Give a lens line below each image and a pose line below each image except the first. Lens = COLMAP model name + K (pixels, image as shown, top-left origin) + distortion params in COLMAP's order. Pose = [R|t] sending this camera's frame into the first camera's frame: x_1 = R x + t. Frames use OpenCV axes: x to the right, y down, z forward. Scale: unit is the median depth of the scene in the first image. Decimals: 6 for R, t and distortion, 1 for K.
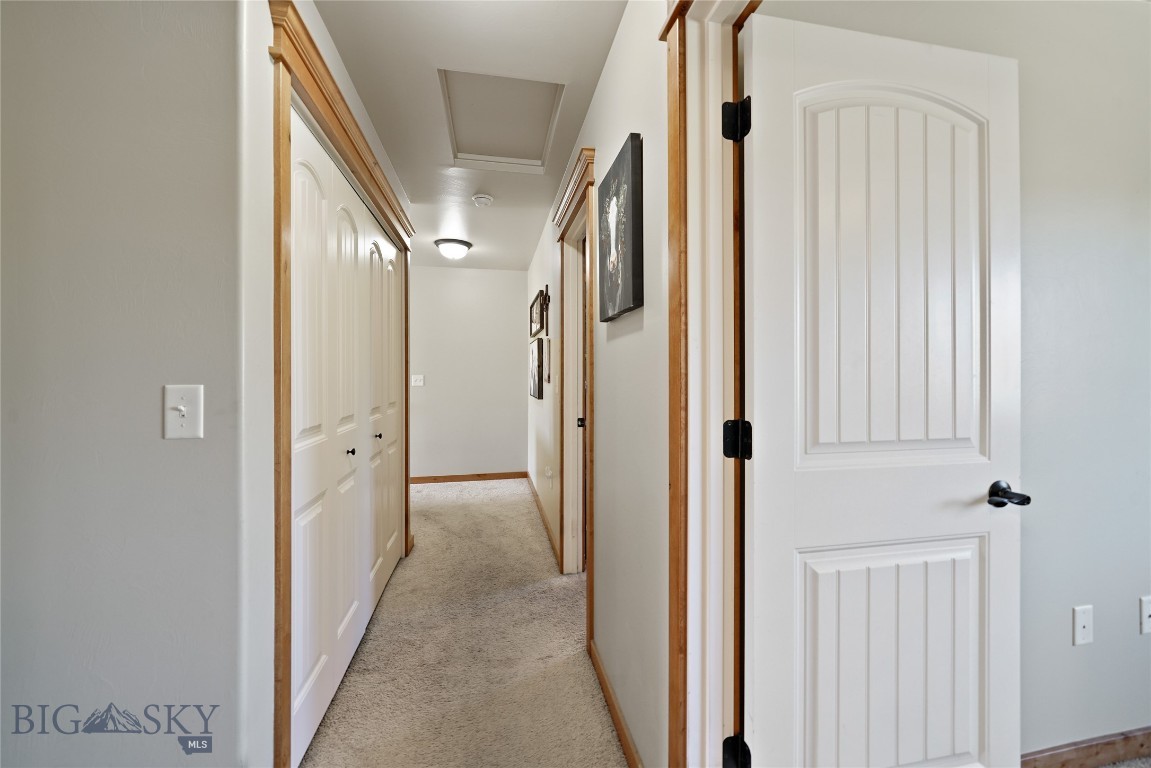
lens RADIAL K [[433.7, 0, 581.0], [0, 433.7, 376.1], [0, 0, 1]] dist [-0.009359, 0.000819]
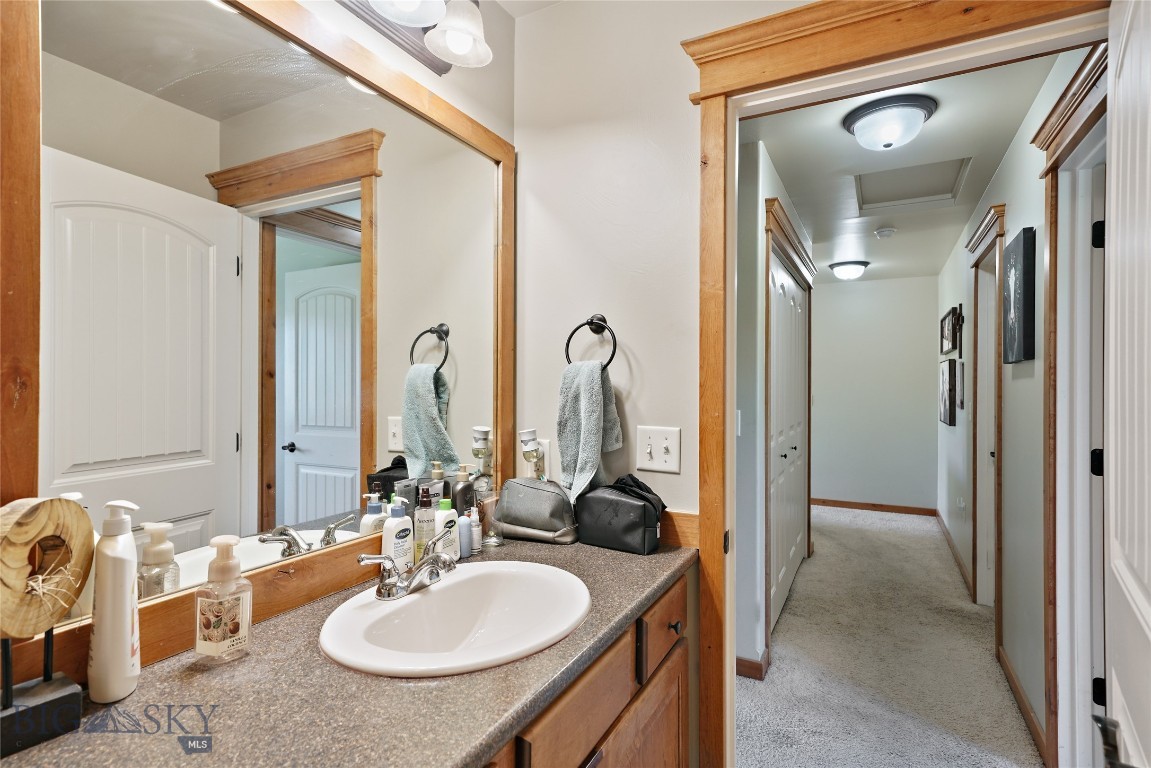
lens RADIAL K [[591.6, 0, 577.7], [0, 591.6, 379.5], [0, 0, 1]] dist [0.039724, -0.000835]
pose [[0.782888, 0.004010, -0.622150, 0.088158], [-0.010482, 0.999922, -0.006746, -0.032569], [0.622075, 0.011803, 0.782869, -0.560228]]
